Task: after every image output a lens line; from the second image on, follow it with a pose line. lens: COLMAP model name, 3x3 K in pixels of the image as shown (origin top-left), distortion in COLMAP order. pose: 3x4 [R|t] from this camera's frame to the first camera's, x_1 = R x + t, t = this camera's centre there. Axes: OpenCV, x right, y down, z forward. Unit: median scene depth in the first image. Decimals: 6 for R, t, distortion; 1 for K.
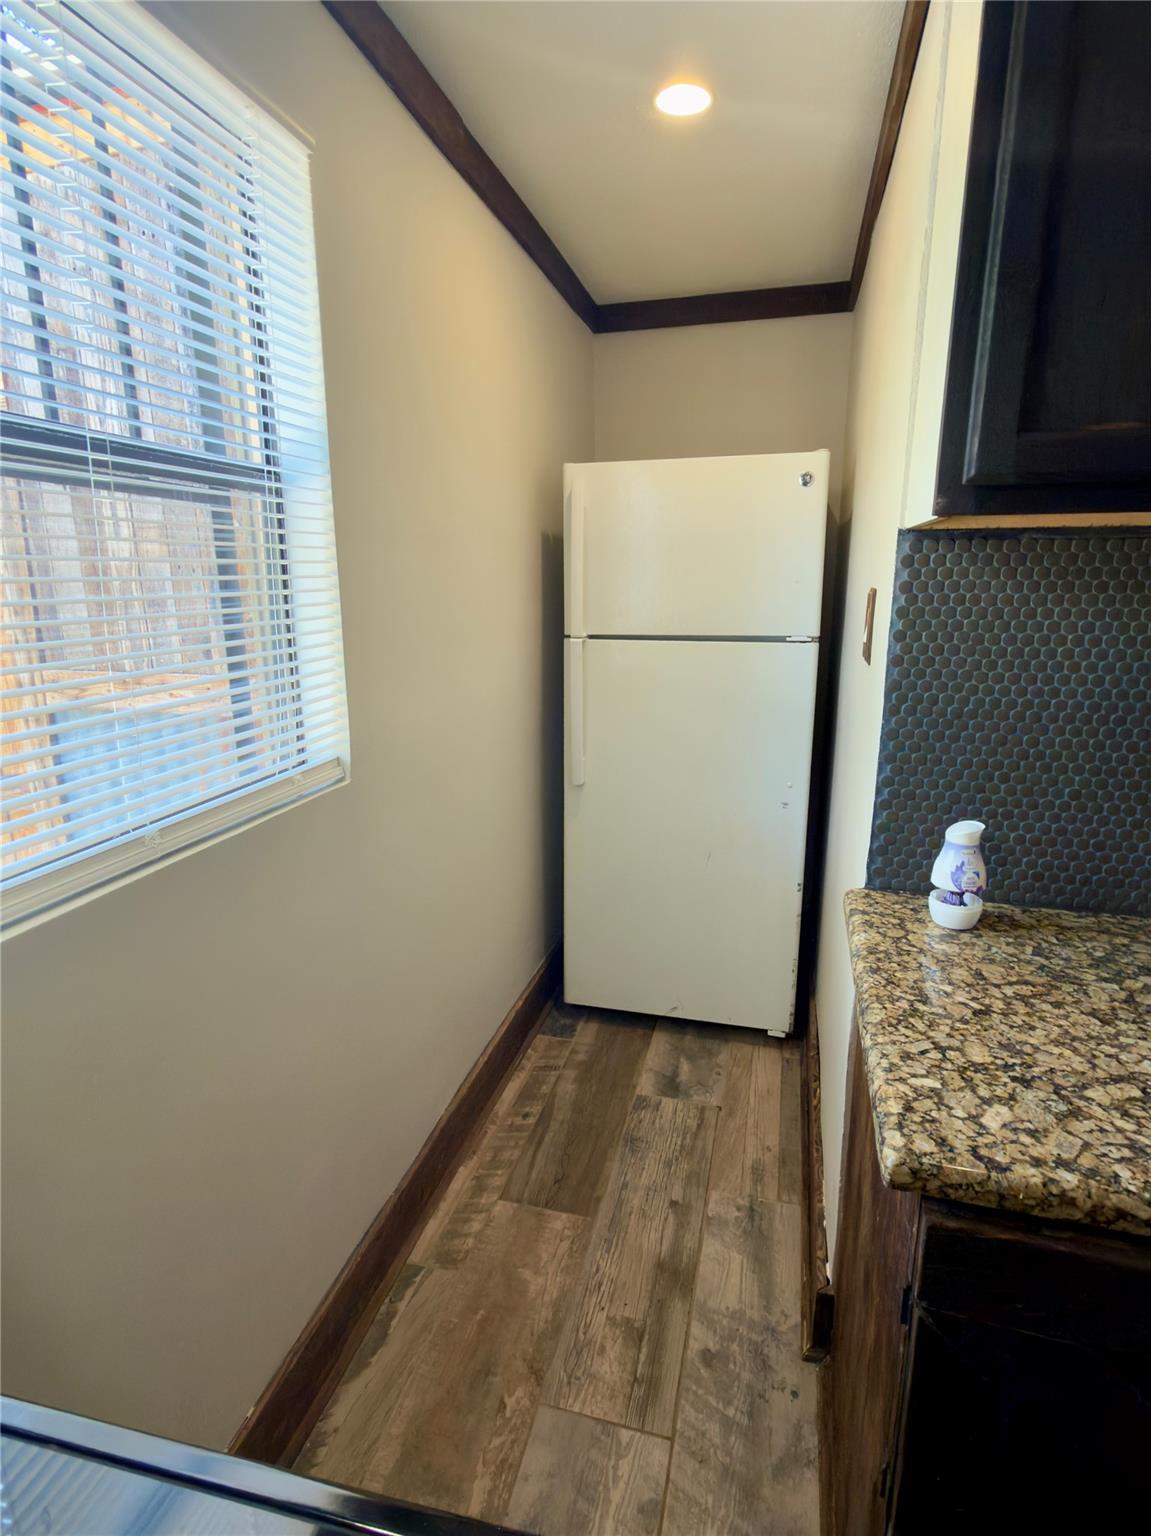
lens RADIAL K [[788.6, 0, 583.0], [0, 788.6, 768.5], [0, 0, 1]] dist [0.000098, -0.000823]
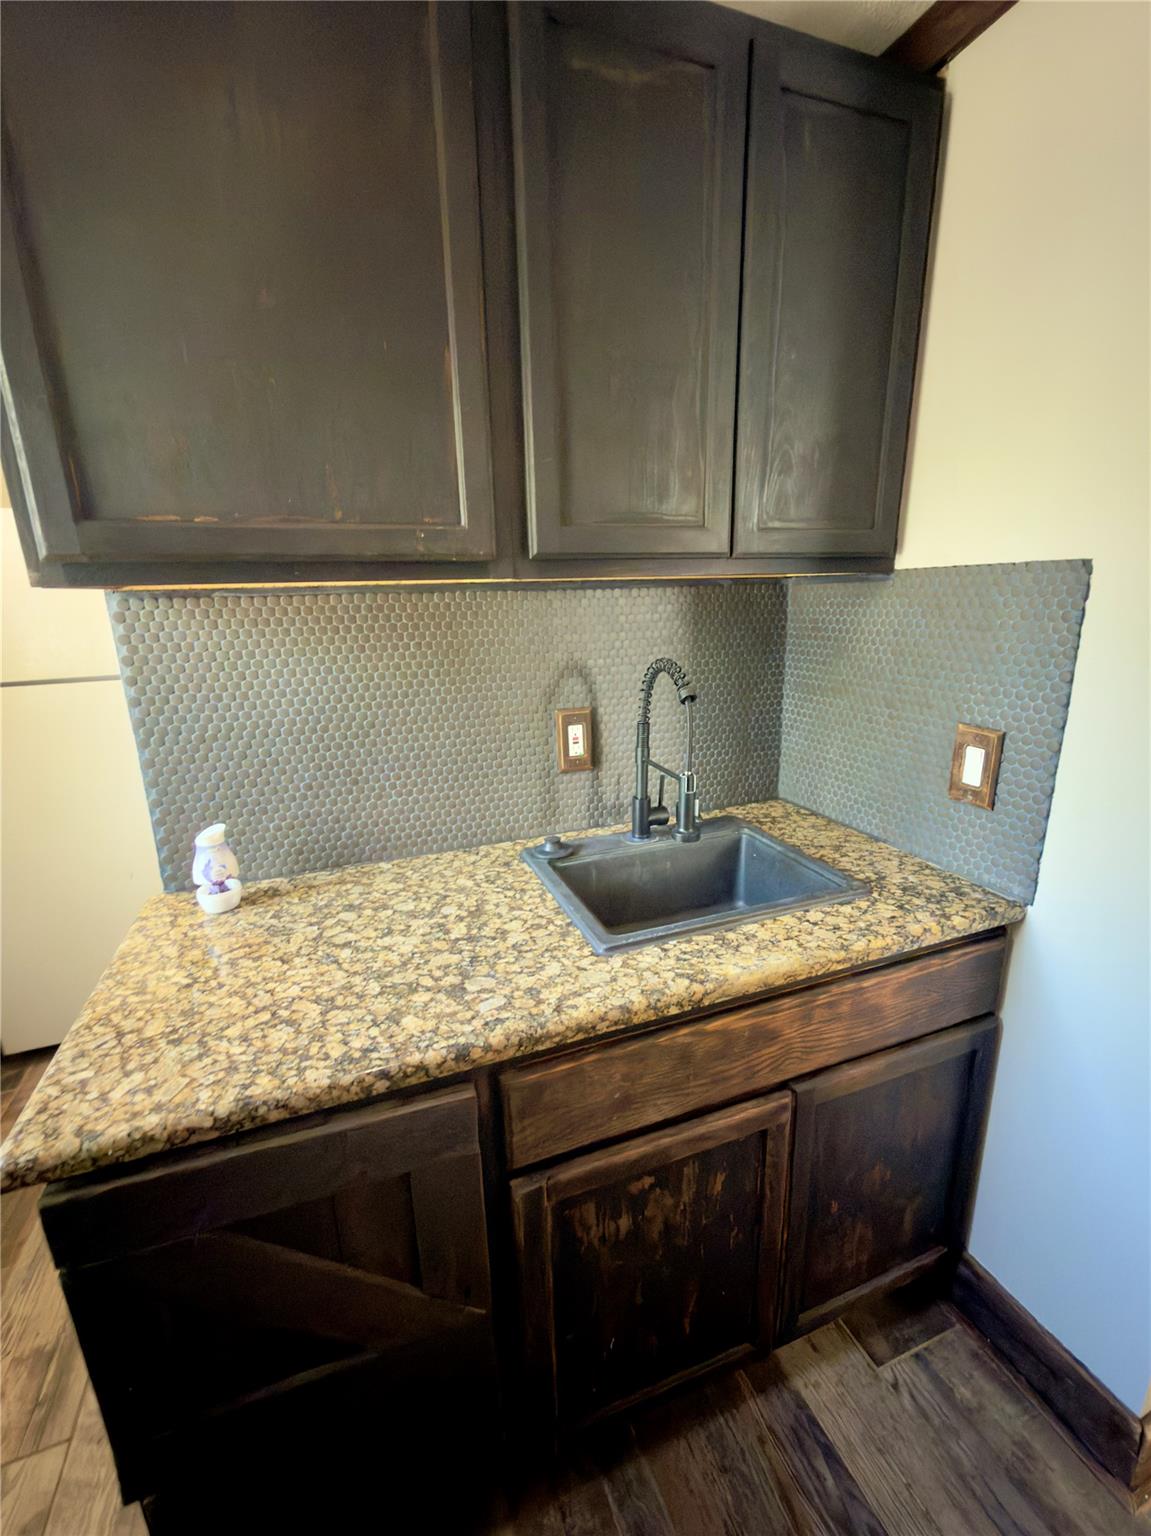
lens RADIAL K [[630.7, 0, 573.1], [0, 630.7, 763.9], [0, 0, 1]] dist [-0.001997, -0.000035]
pose [[0.818362, -0.169301, 0.549201, 0.450258], [0.159348, 0.985000, 0.066200, -0.004419], [-0.552171, 0.033339, 0.833064, -0.153992]]
